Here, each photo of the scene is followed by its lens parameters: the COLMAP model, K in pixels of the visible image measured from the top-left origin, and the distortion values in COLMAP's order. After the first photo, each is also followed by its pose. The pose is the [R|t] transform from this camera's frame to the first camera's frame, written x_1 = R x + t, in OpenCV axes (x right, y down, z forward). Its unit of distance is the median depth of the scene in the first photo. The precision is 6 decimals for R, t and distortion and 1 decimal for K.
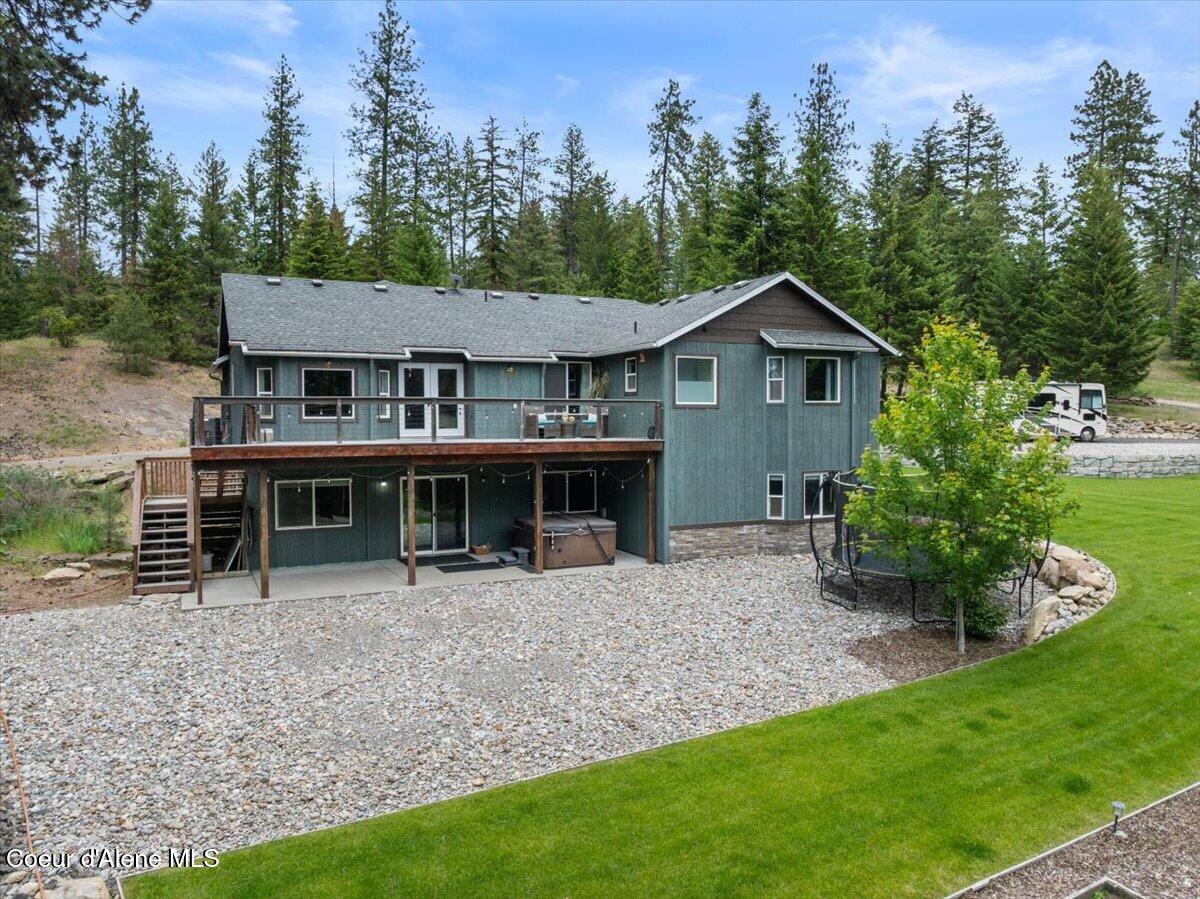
lens RADIAL K [[843.1, 0, 600.0], [0, 843.1, 449.5], [0, 0, 1]] dist [-0.049434, 0.016927]
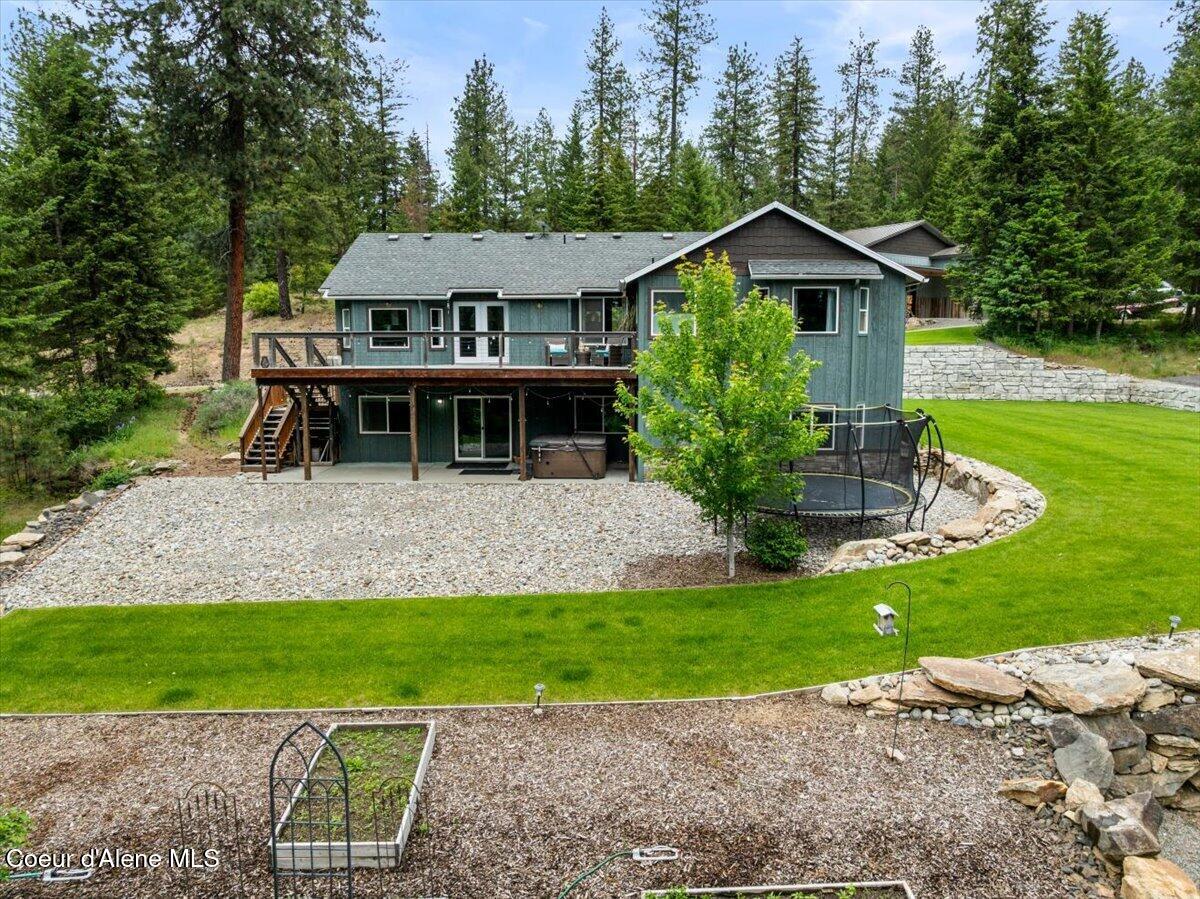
lens RADIAL K [[843.1, 0, 600.0], [0, 843.1, 449.5], [0, 0, 1]] dist [-0.049434, 0.016927]
pose [[0.889645, 0.058234, -0.452925, 0.517580], [-0.019605, 0.995792, 0.089524, -0.003835], [0.456232, -0.070765, 0.887042, 0.004558]]
